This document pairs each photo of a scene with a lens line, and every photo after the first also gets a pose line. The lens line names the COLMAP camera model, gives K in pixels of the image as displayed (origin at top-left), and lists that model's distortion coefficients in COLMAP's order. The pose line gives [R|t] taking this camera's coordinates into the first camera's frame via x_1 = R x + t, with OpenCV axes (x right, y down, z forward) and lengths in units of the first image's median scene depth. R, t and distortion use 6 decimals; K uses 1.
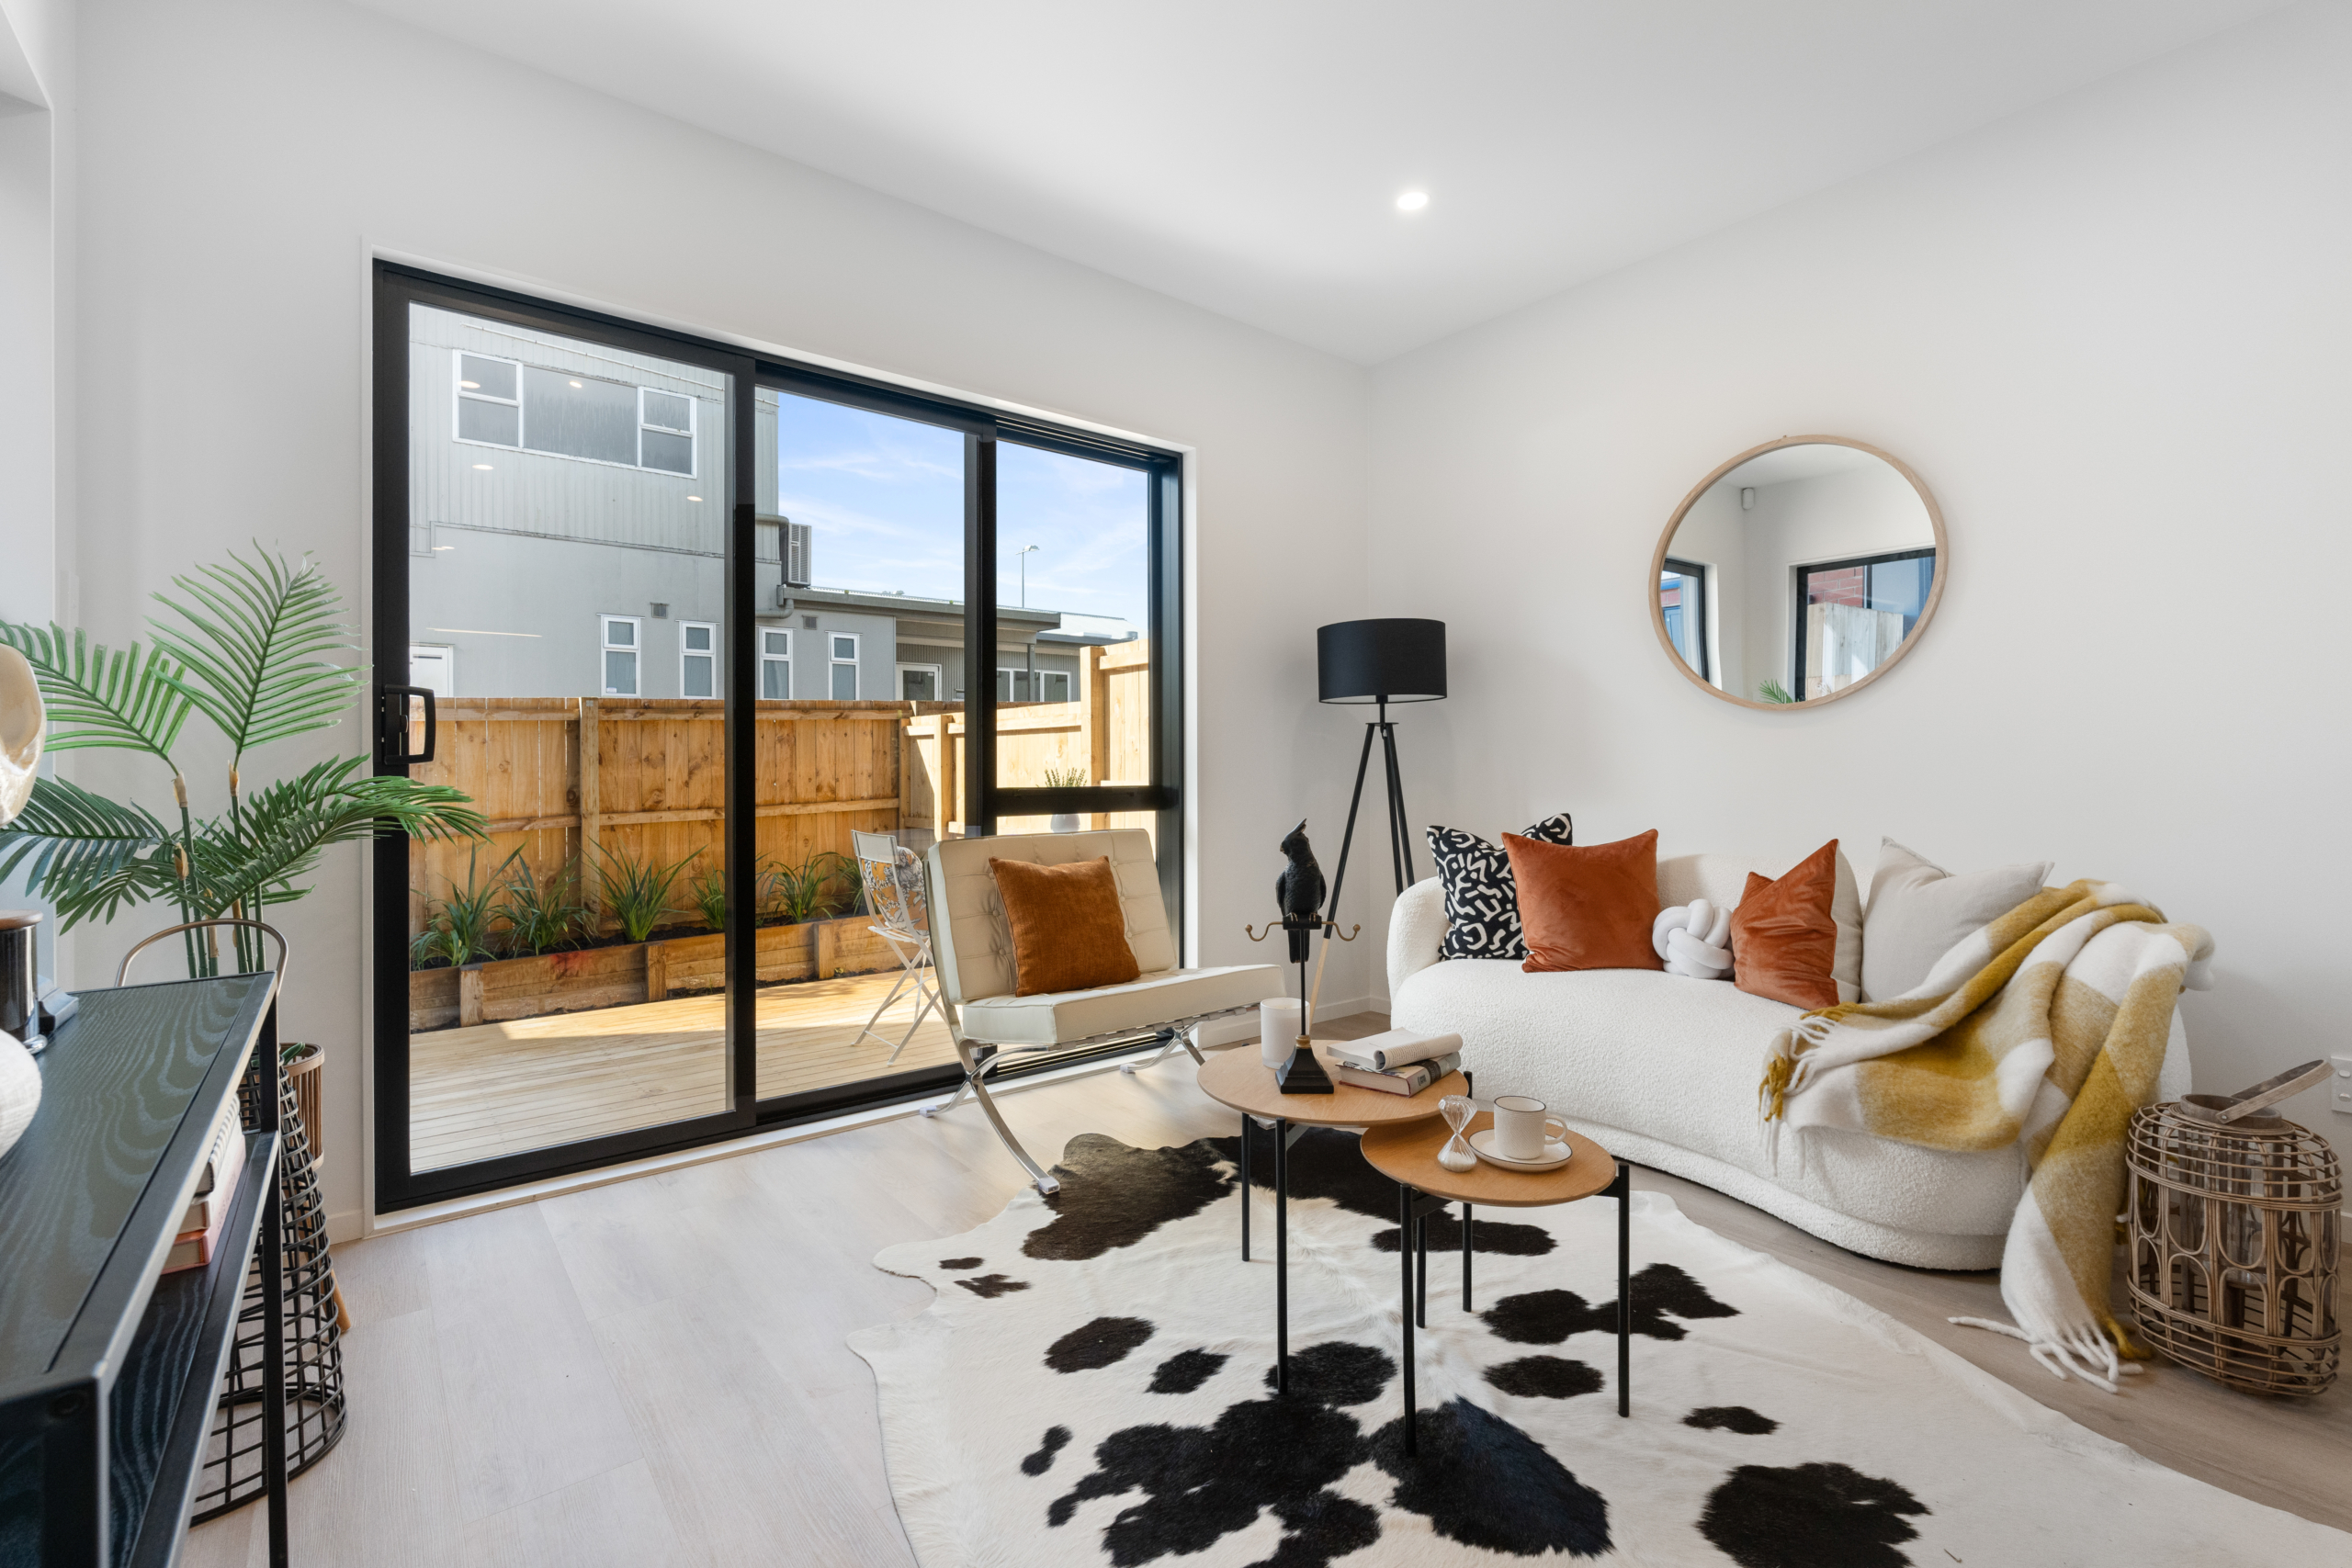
lens RADIAL K [[1034.6, 0, 1175.8], [0, 1034.6, 768.5], [0, 0, 1]] dist [-0.003754, 0.000100]
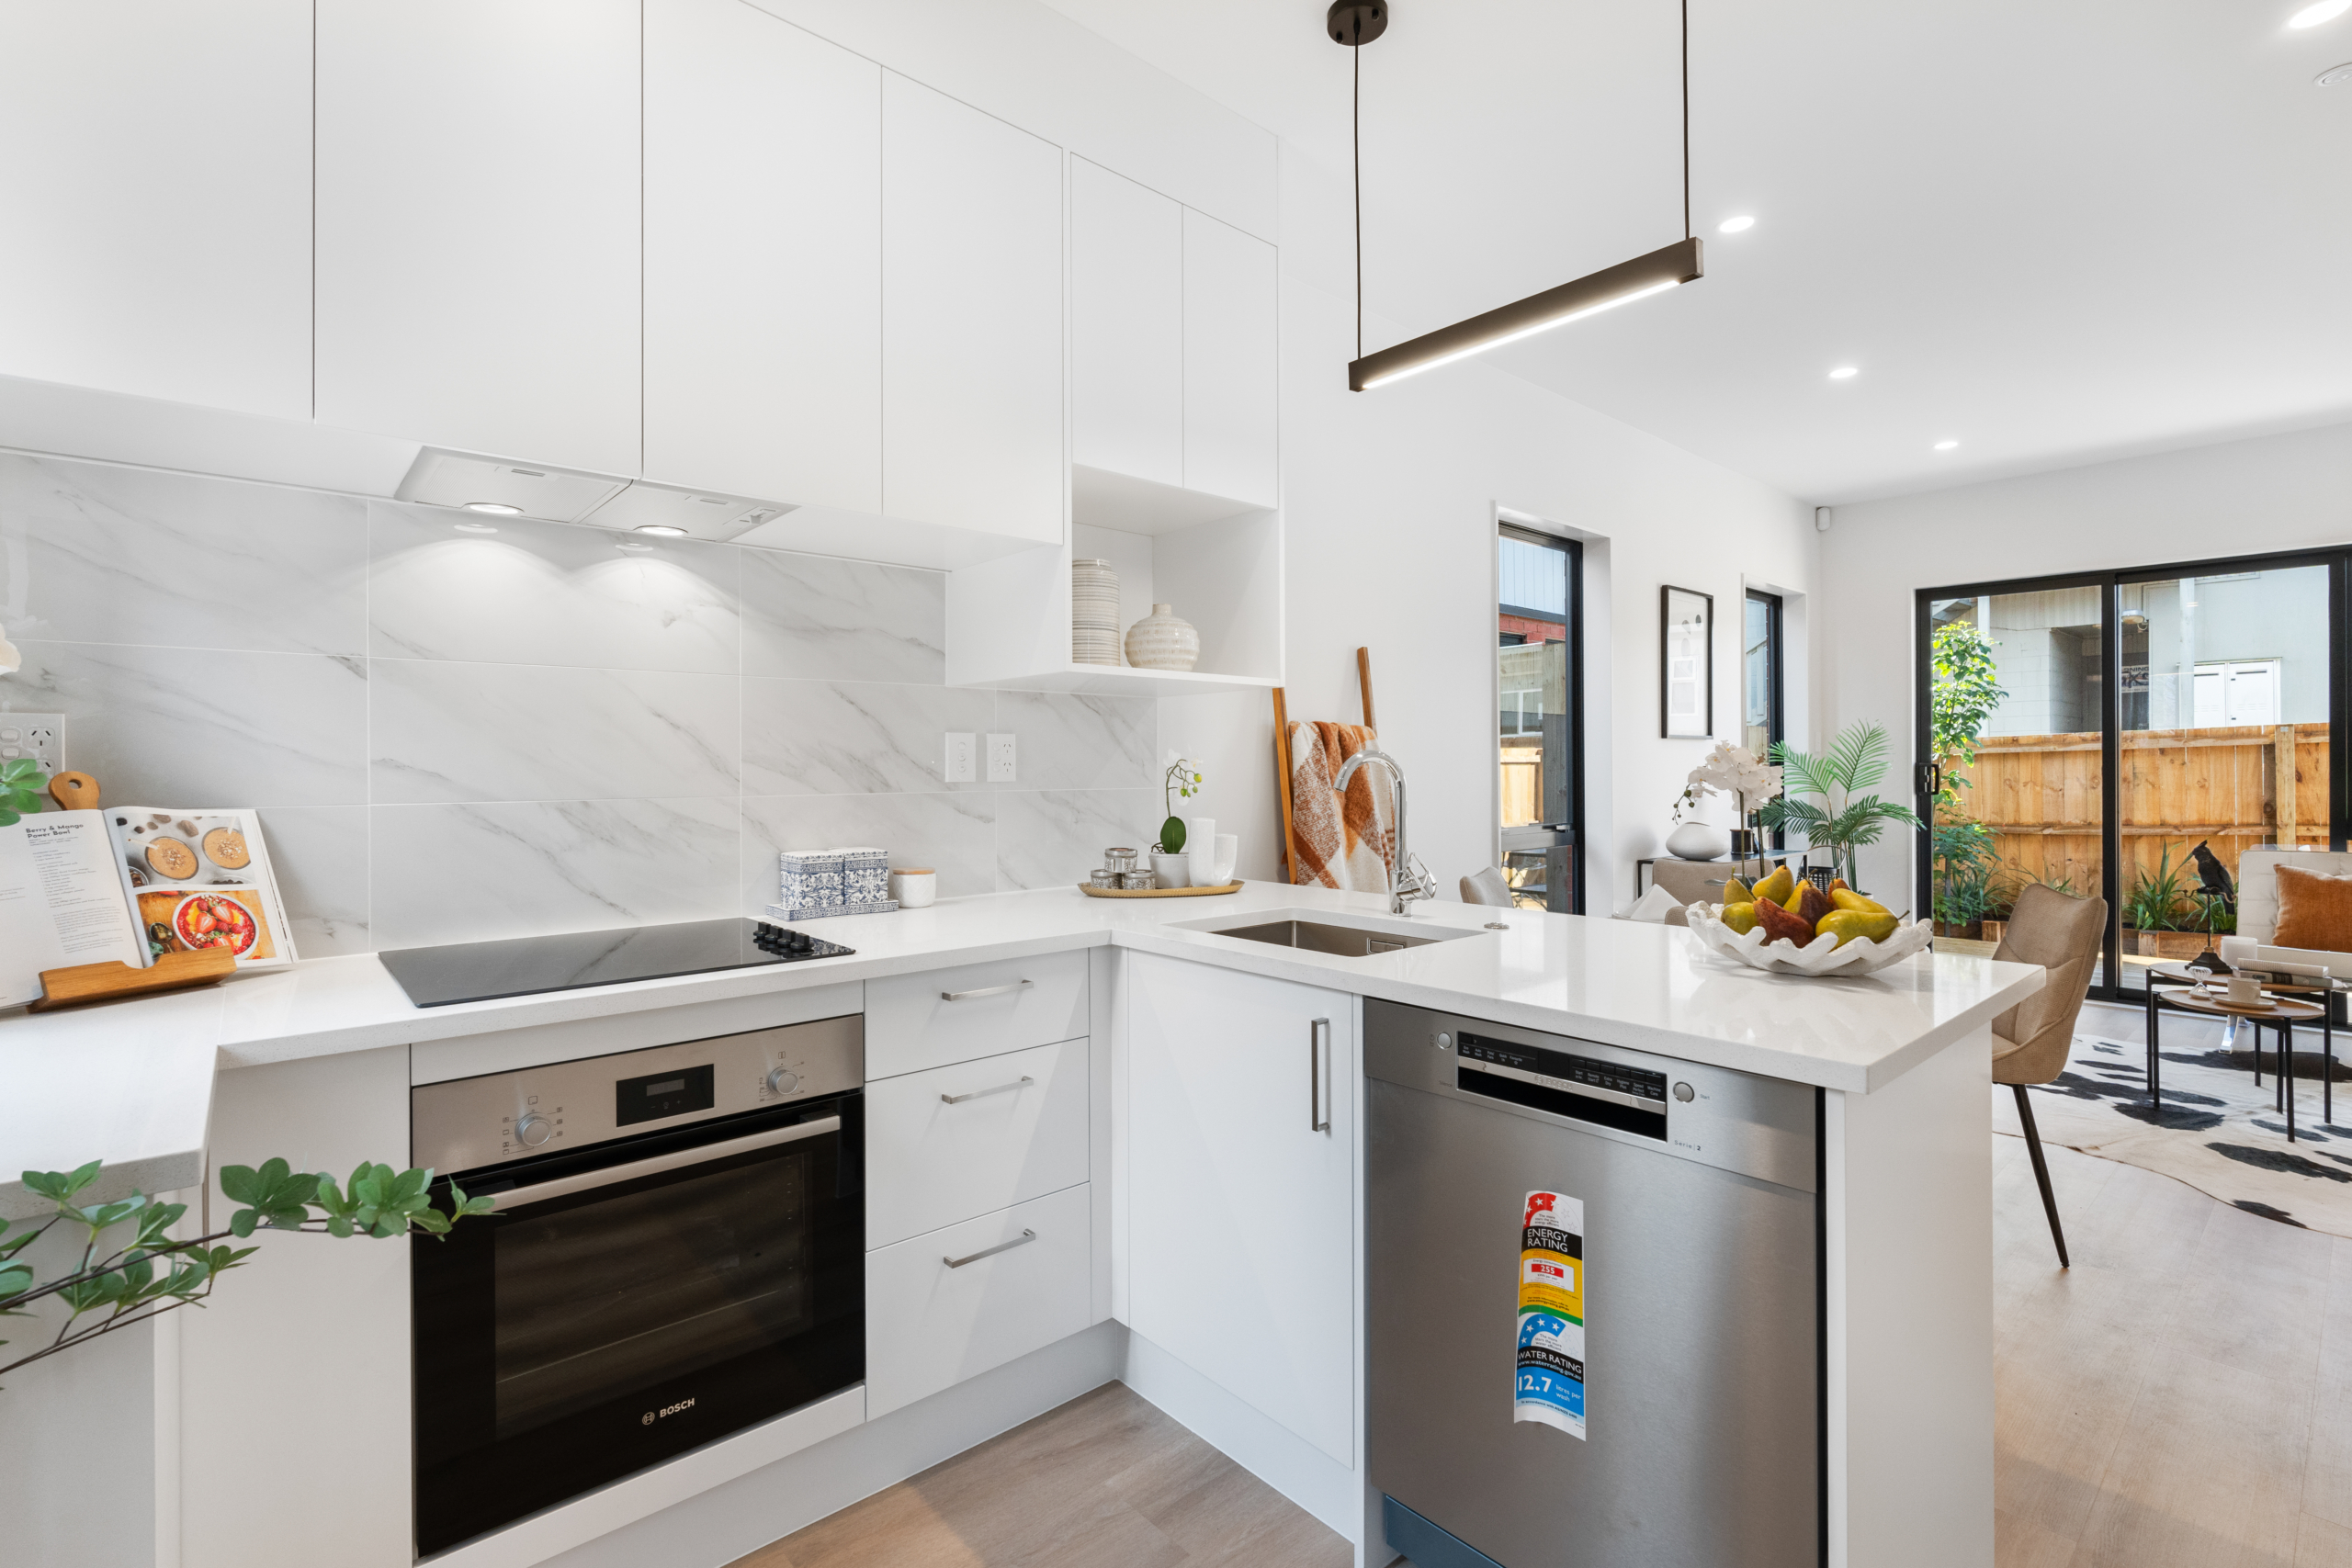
lens RADIAL K [[1066.3, 0, 1168.7], [0, 1066.3, 765.8], [0, 0, 1]] dist [-0.003631, -0.000207]
pose [[0.040107, 0.003096, -0.999191, 1.238899], [0.002388, 0.999992, 0.003194, -0.062671], [0.999193, -0.002514, 0.040099, -0.648750]]
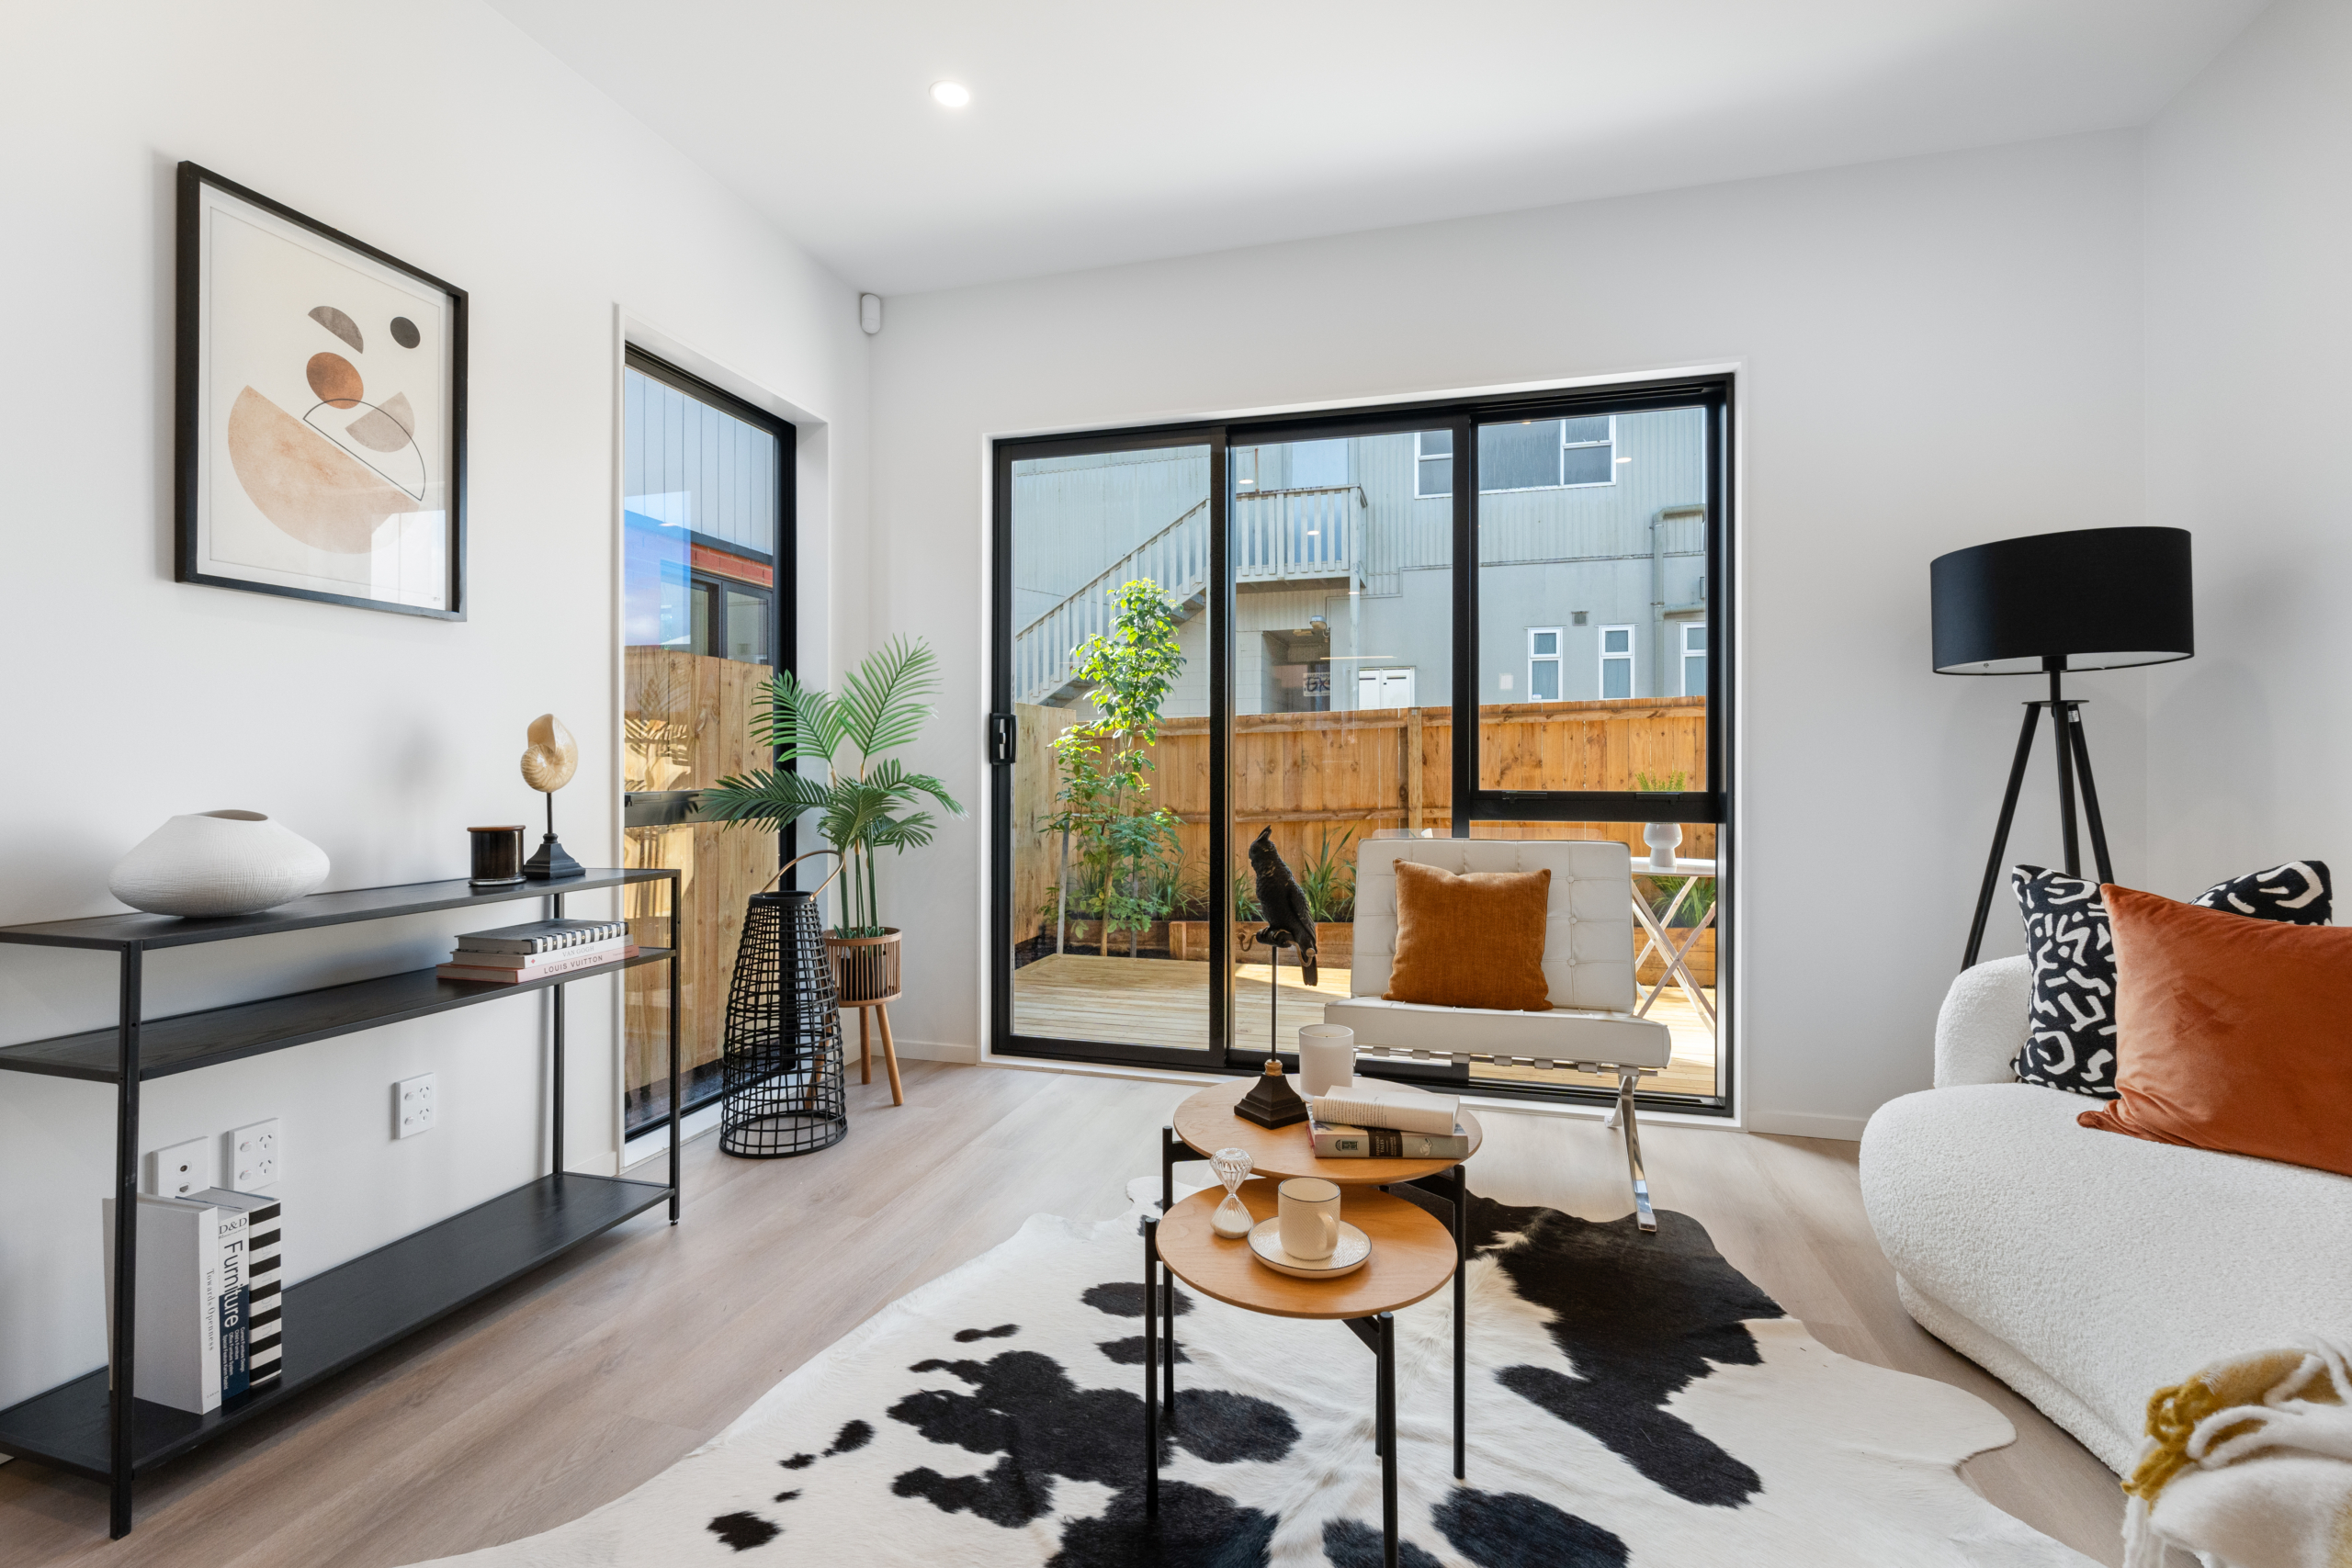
lens RADIAL K [[1034.6, 0, 1175.8], [0, 1034.6, 768.5], [0, 0, 1]] dist [-0.003754, 0.000100]
pose [[0.579848, 0.004558, -0.814712, 0.481567], [-0.004930, 0.999986, 0.002086, -0.001833], [0.814710, 0.002807, 0.579862, 0.233620]]
